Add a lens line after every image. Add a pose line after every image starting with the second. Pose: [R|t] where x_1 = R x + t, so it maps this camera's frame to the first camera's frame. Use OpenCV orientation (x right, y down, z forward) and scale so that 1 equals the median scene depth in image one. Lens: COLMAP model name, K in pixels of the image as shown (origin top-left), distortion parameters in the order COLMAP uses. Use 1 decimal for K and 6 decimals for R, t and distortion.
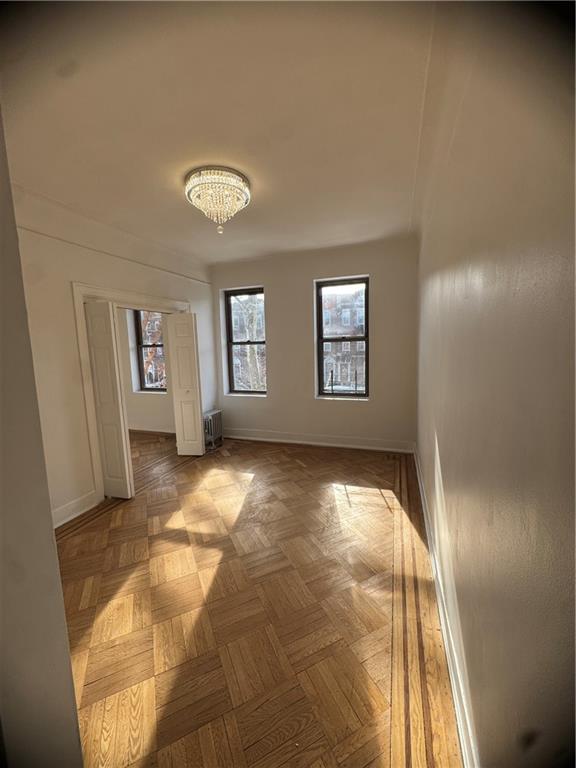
lens RADIAL K [[308.6, 0, 292.3], [0, 308.6, 381.5], [0, 0, 1]] dist [0.001517, -0.000248]
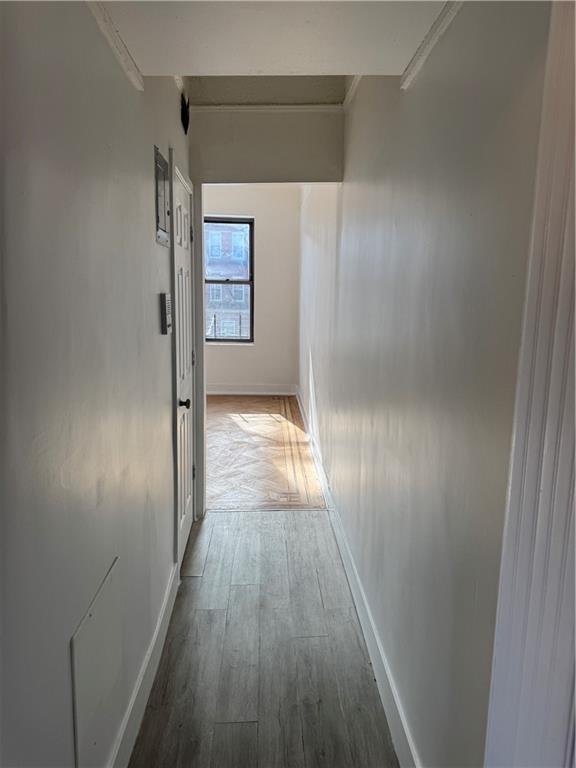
lens RADIAL K [[529.8, 0, 290.8], [0, 529.8, 382.2], [0, 0, 1]] dist [0.043727, -0.066805]
pose [[0.932923, -0.017627, 0.359643, -0.508577], [-0.002379, 0.998477, 0.055110, 0.168731], [-0.360067, -0.052269, 0.931461, -1.262508]]
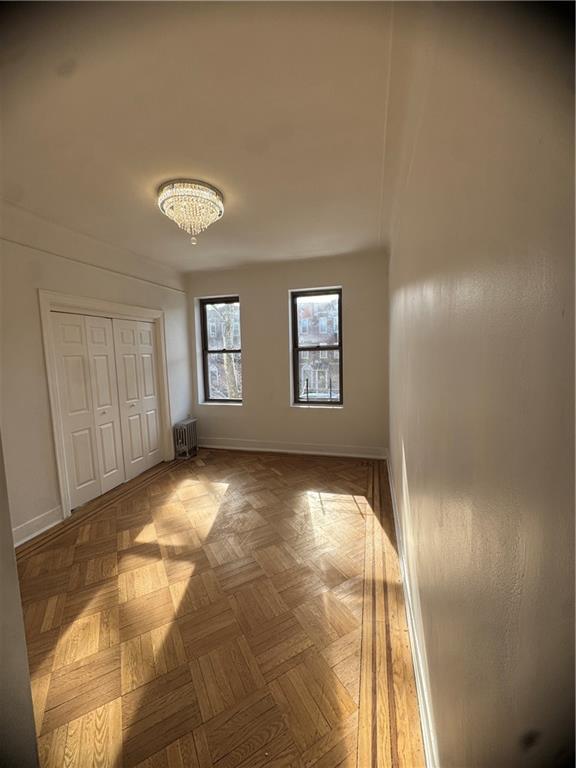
lens RADIAL K [[308.6, 0, 291.6], [0, 308.6, 381.5], [0, 0, 1]] dist [0.001517, -0.000248]
pose [[0.997585, -0.003589, 0.069364, 0.015314], [0.005228, 0.999711, -0.023463, -0.007203], [-0.069259, 0.023769, 0.997315, -0.019418]]
